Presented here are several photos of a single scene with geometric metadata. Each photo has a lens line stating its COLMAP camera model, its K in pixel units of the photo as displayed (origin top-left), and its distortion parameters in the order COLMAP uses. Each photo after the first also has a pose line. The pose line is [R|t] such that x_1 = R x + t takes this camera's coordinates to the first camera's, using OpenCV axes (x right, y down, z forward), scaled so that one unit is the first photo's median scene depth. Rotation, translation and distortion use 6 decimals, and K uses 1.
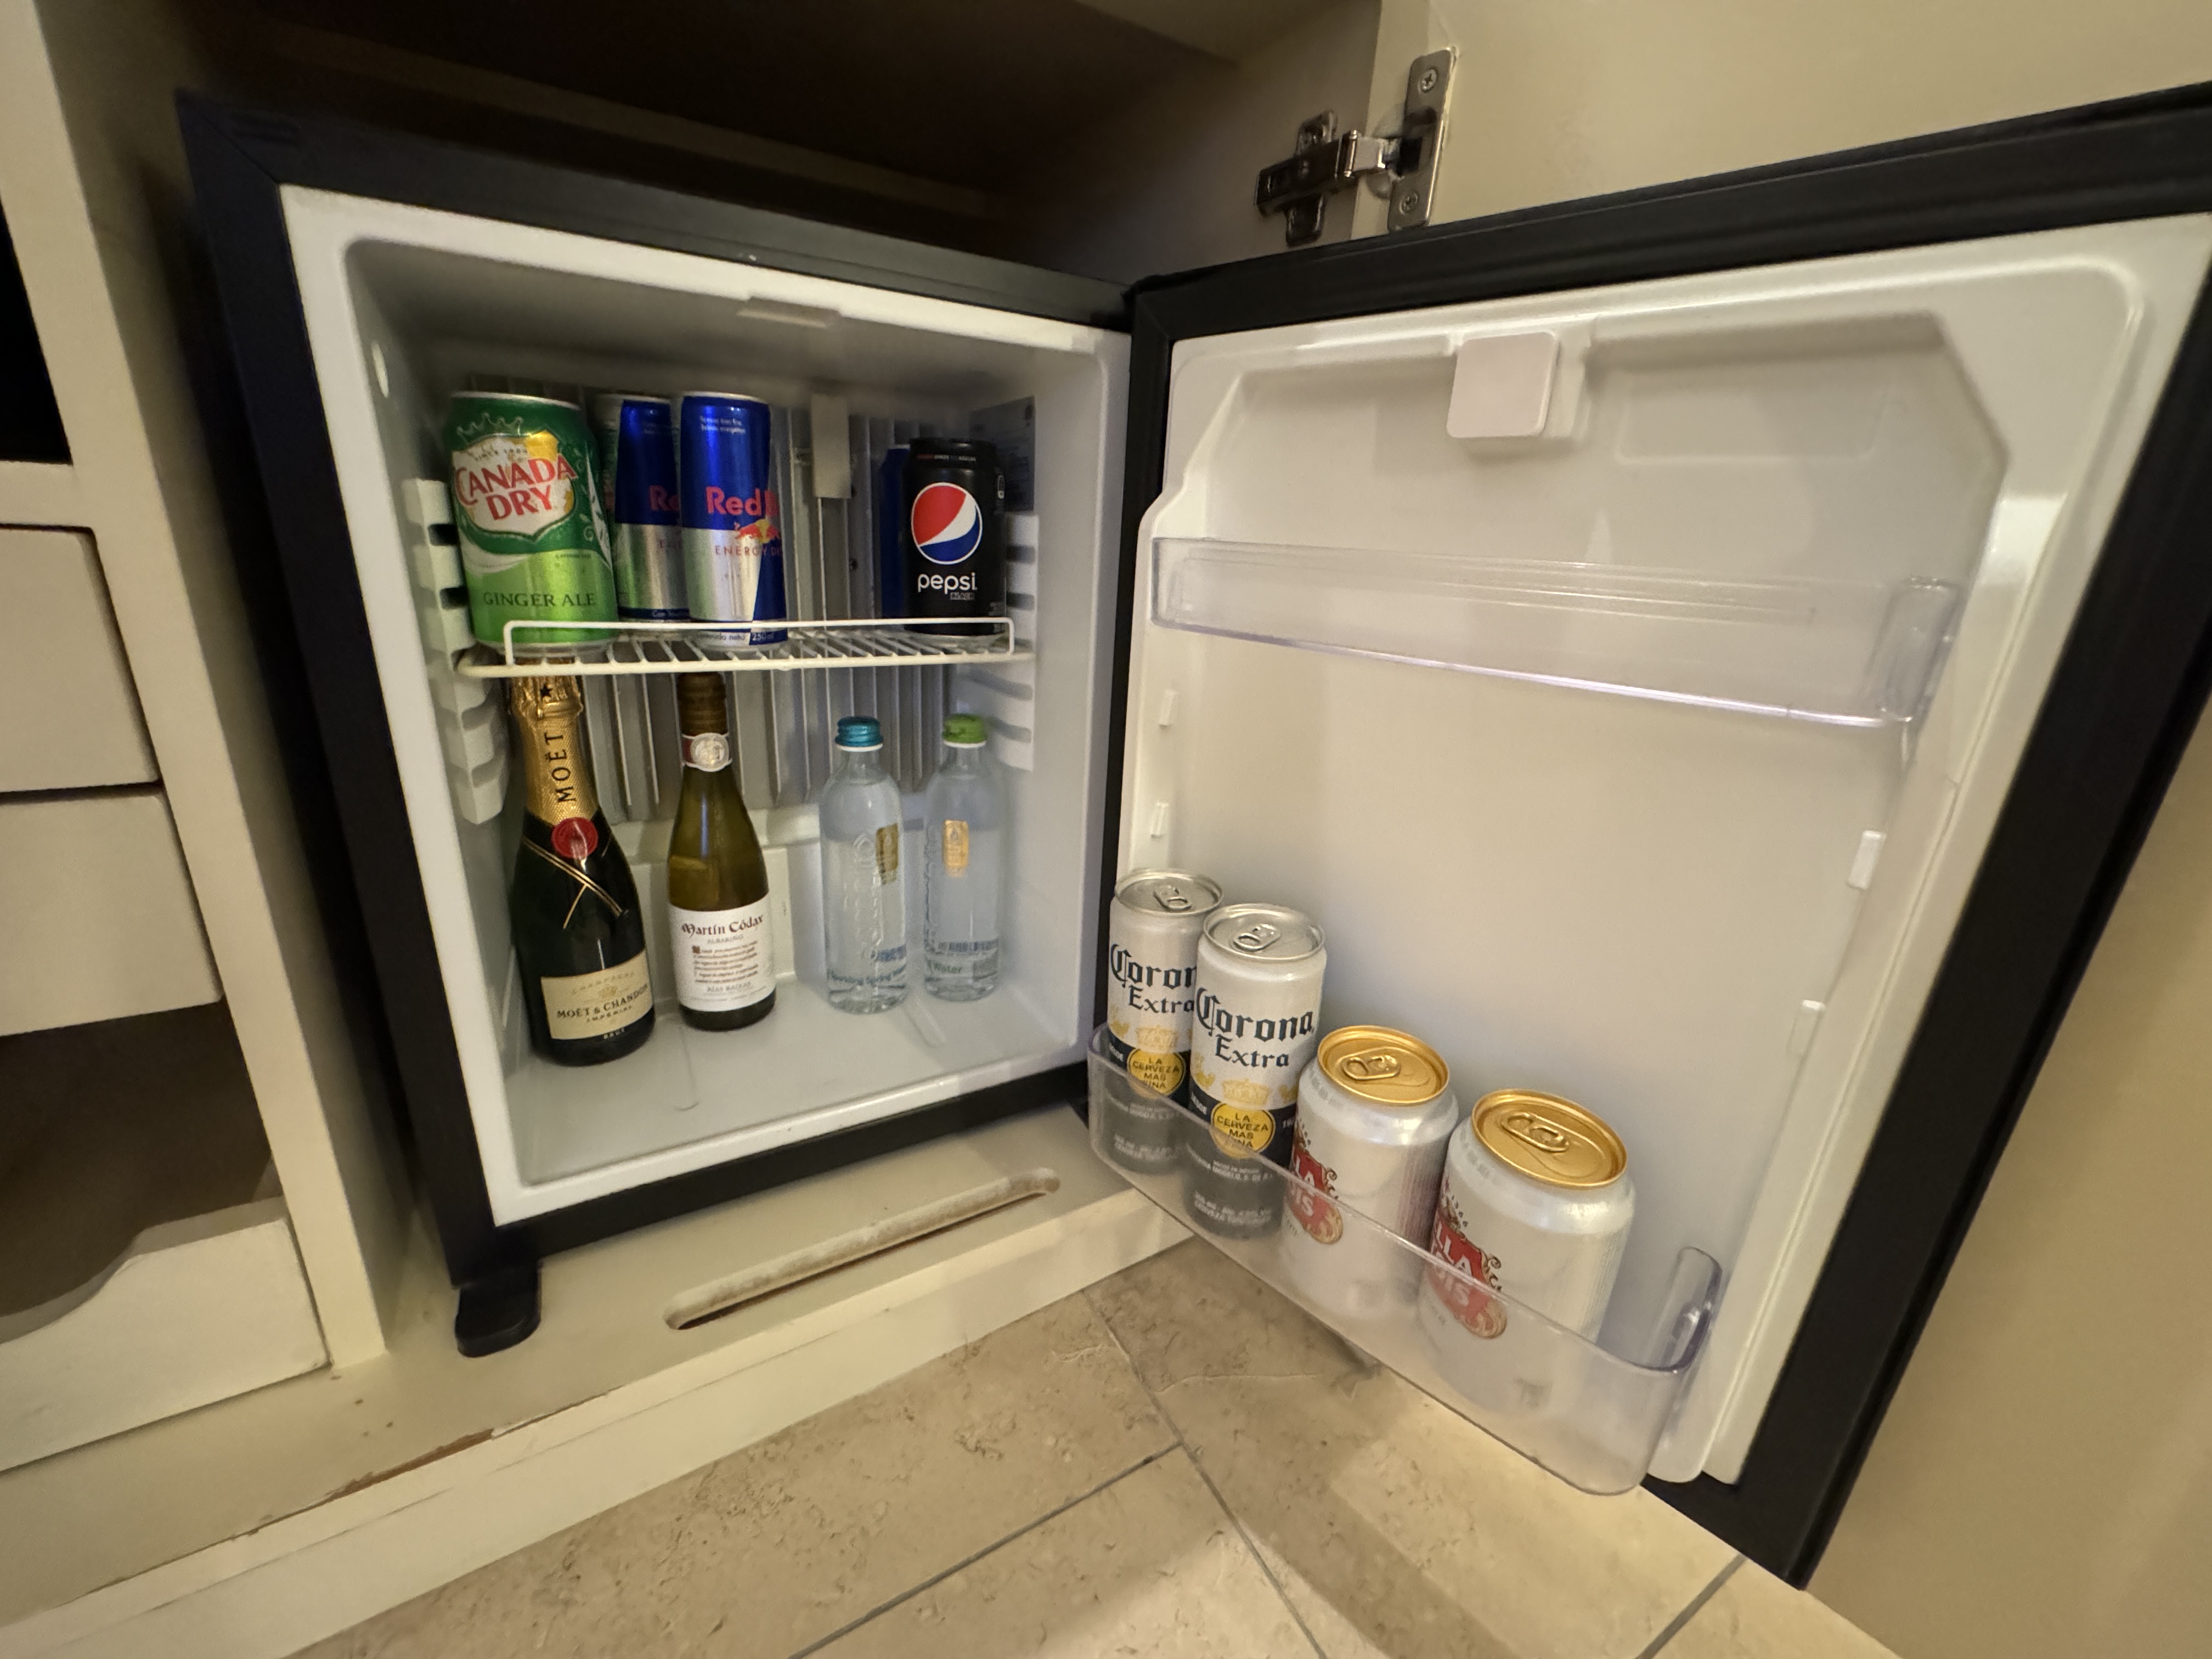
lens RADIAL K [[879.9, 0, 1105.0], [0, 879.9, 821.2], [0, 0, 1]] dist [-0.004744, 0.000554]
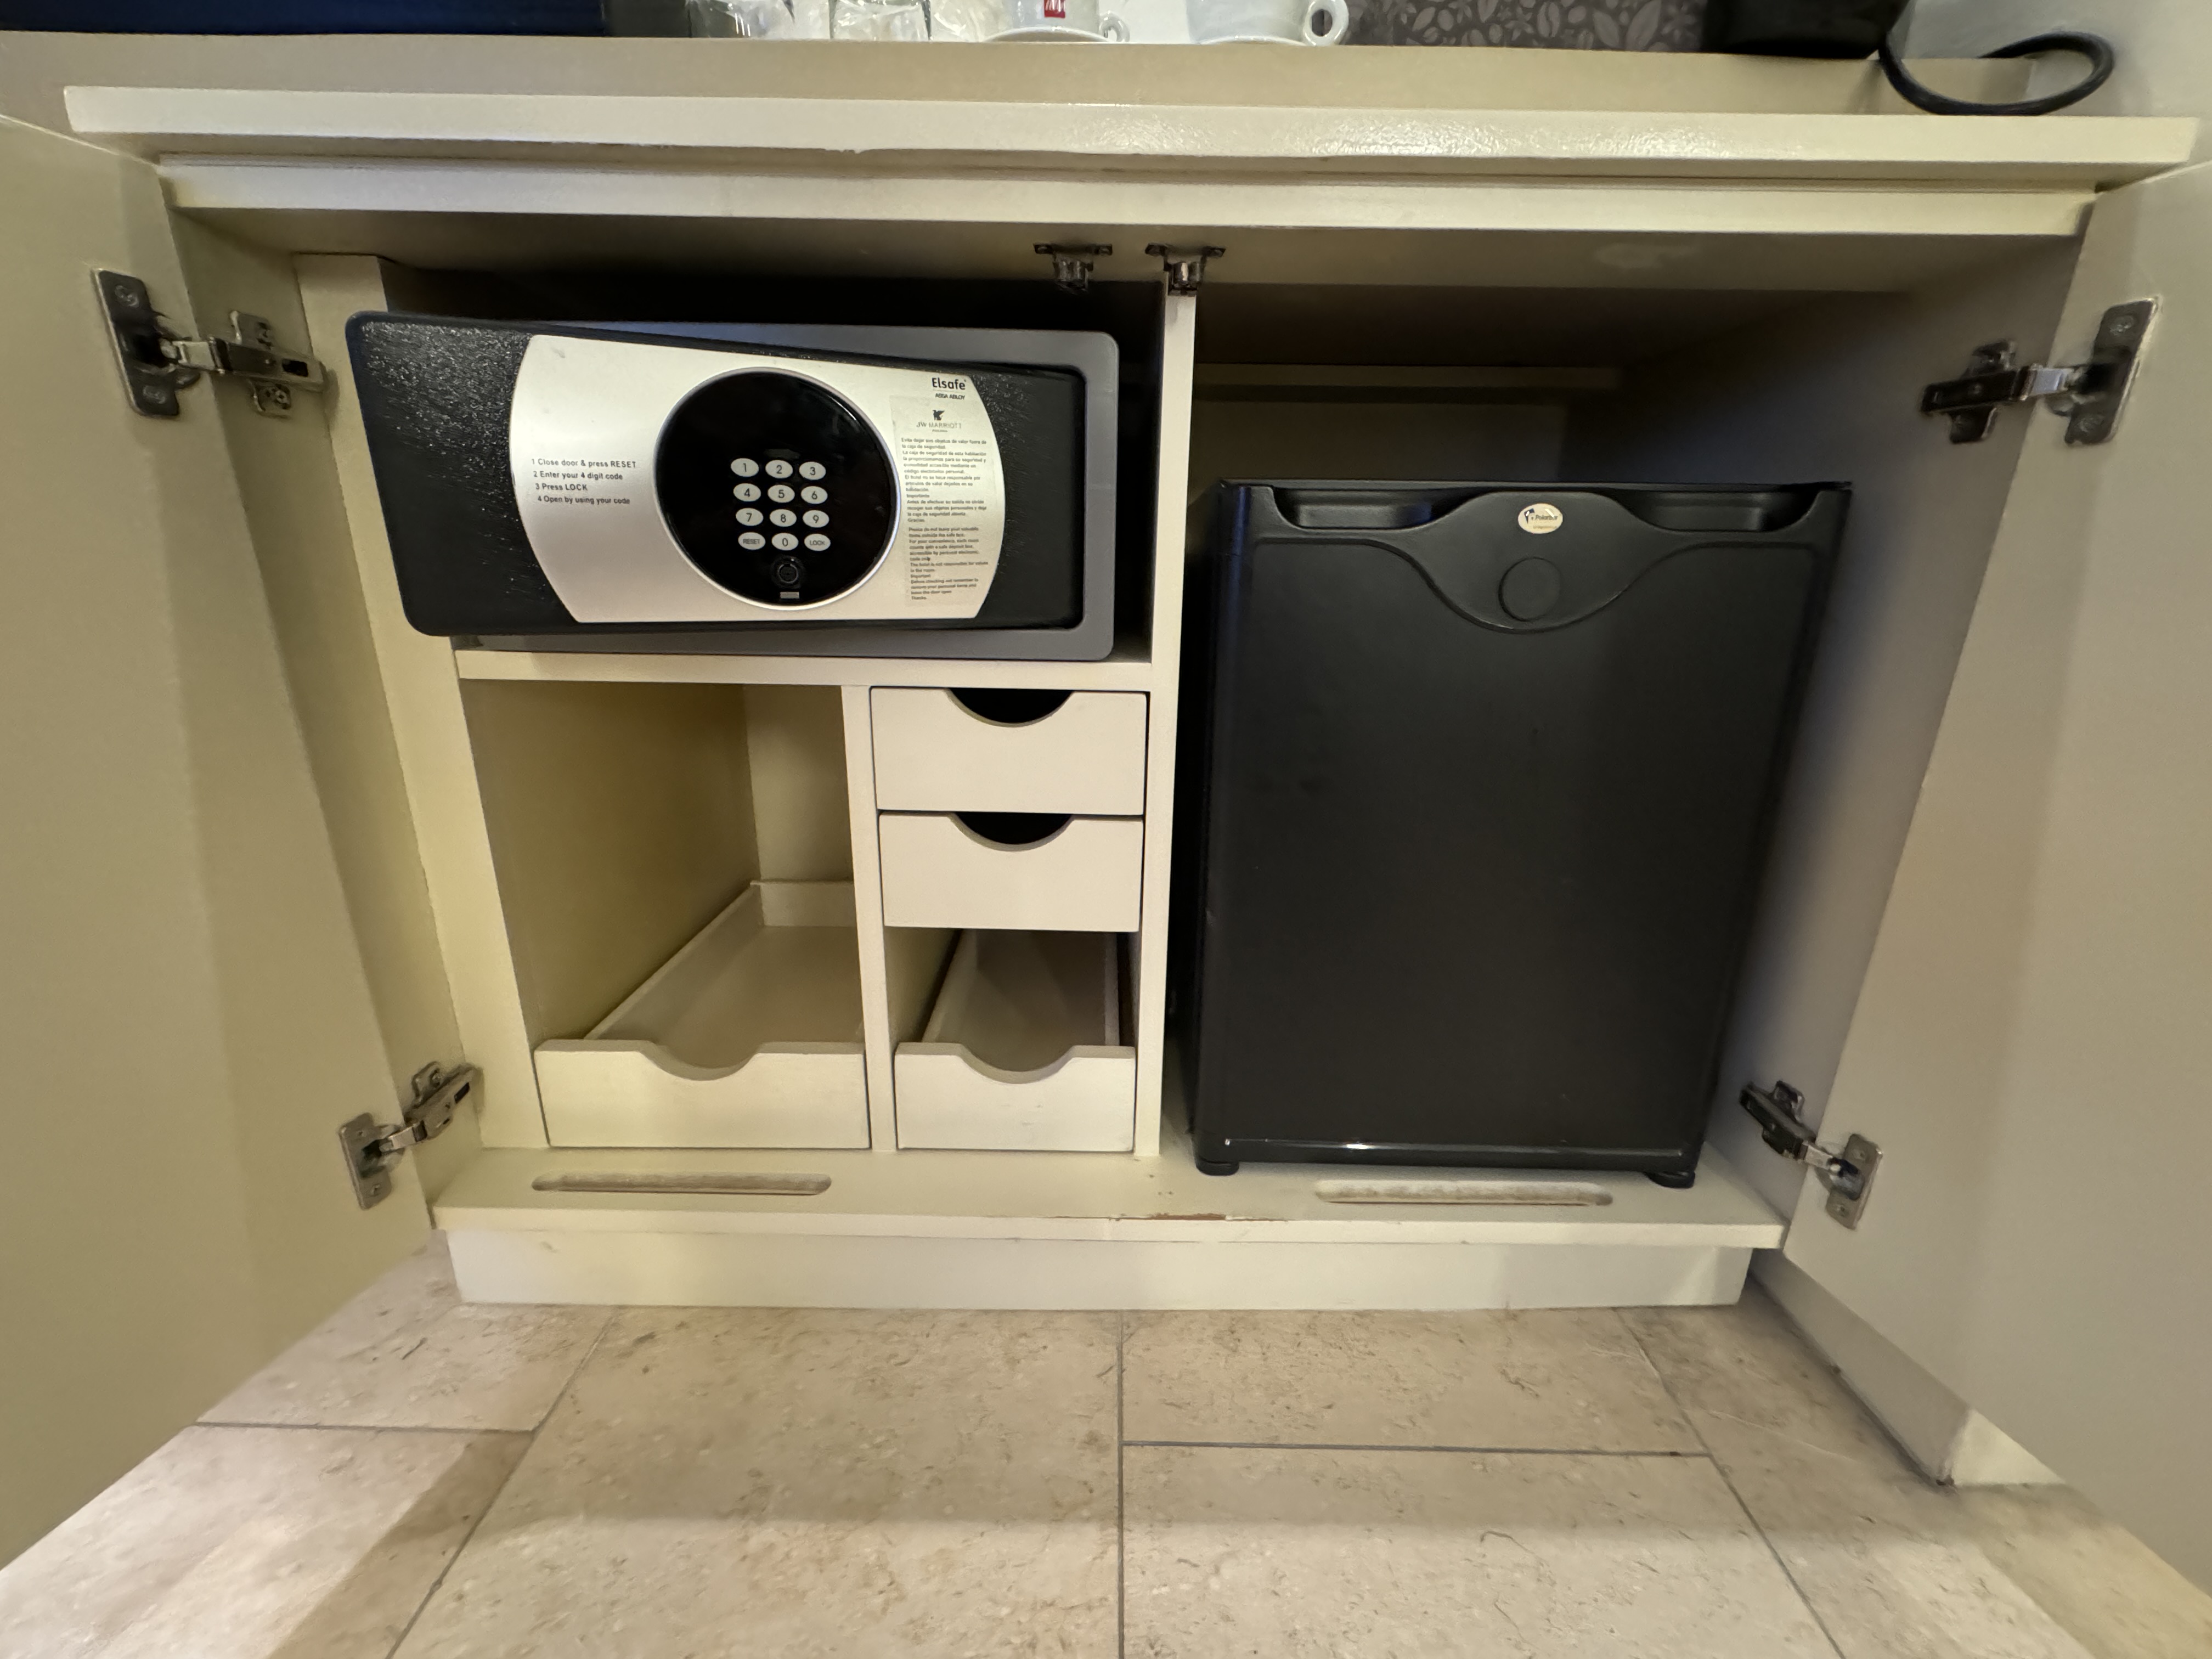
lens RADIAL K [[879.9, 0, 1101.6], [0, 879.9, 821.5], [0, 0, 1]] dist [-0.004744, 0.000554]
pose [[0.854214, 0.105696, -0.509064, -0.117201], [-0.133851, 0.990822, -0.018880, 0.014366], [0.502396, 0.084266, 0.860521, -0.558323]]
